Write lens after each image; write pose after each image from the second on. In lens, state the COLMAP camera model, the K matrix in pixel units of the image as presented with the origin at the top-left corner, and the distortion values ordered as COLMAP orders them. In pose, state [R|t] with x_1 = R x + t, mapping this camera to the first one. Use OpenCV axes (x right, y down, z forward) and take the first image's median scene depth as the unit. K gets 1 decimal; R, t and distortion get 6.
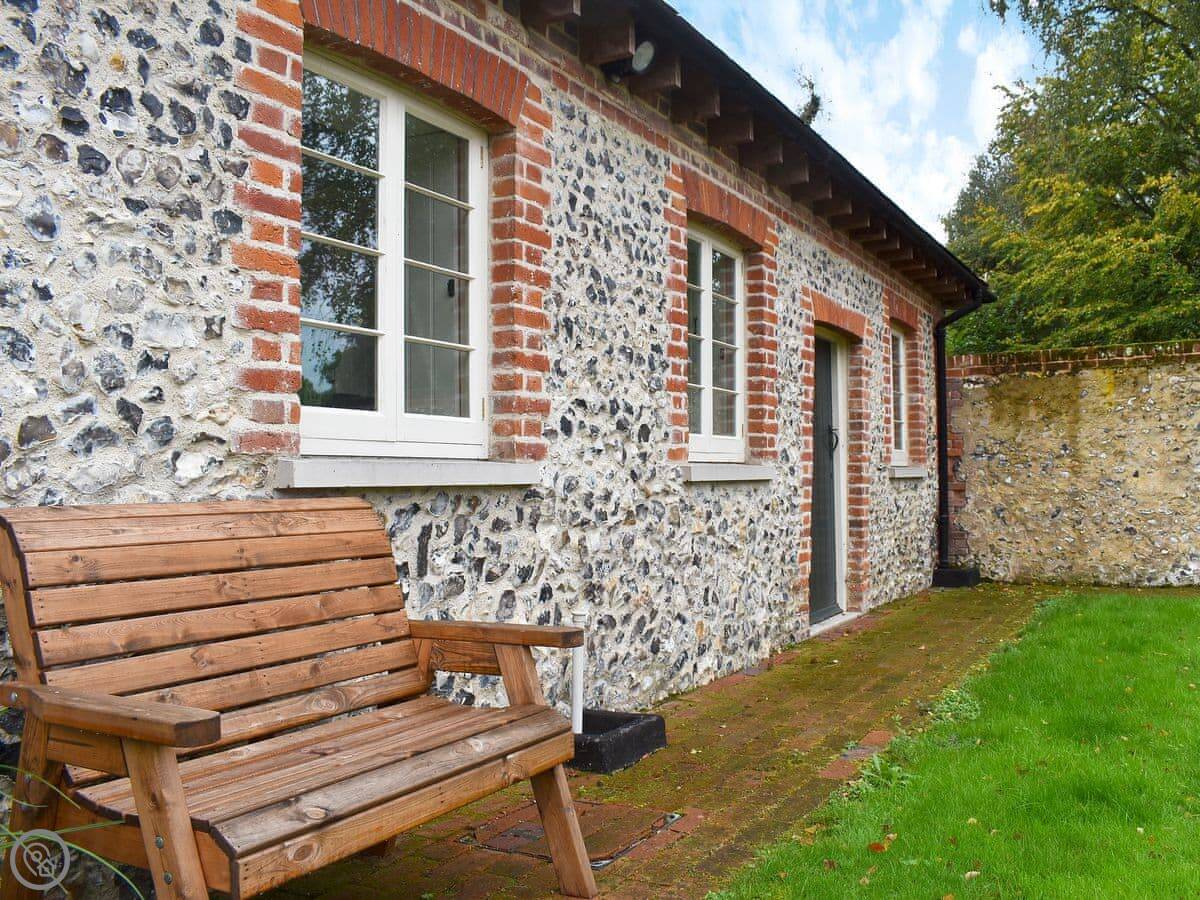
lens RADIAL K [[1043.3, 0, 600.0], [0, 1043.3, 450.0], [0, 0, 1]] dist [-0.044033, 0.006313]
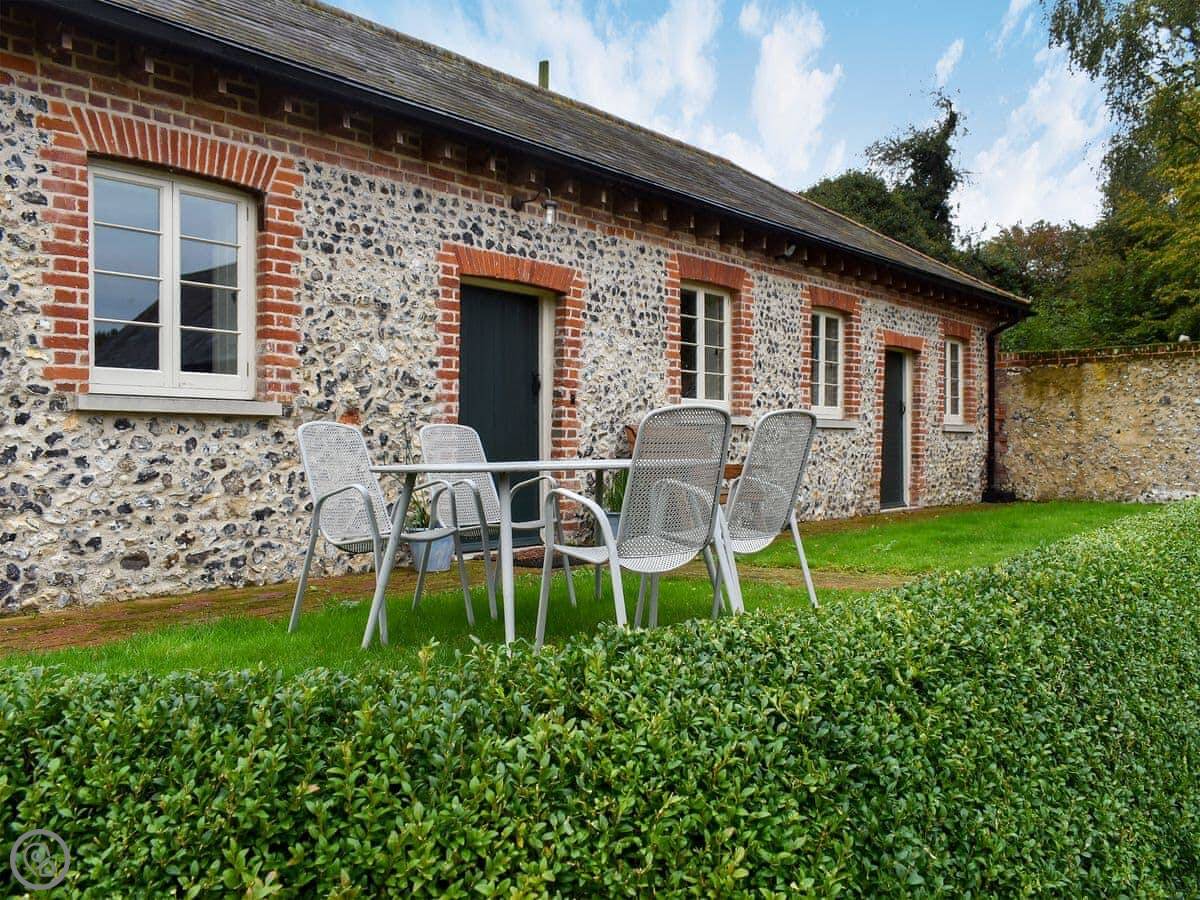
lens RADIAL K [[1043.3, 0, 600.0], [0, 1043.3, 450.0], [0, 0, 1]] dist [-0.044033, 0.006313]
pose [[0.988241, 0.009770, -0.152590, -0.018061], [-0.004804, 0.999448, 0.032878, 0.006756], [0.152827, -0.031759, 0.987743, -1.117894]]
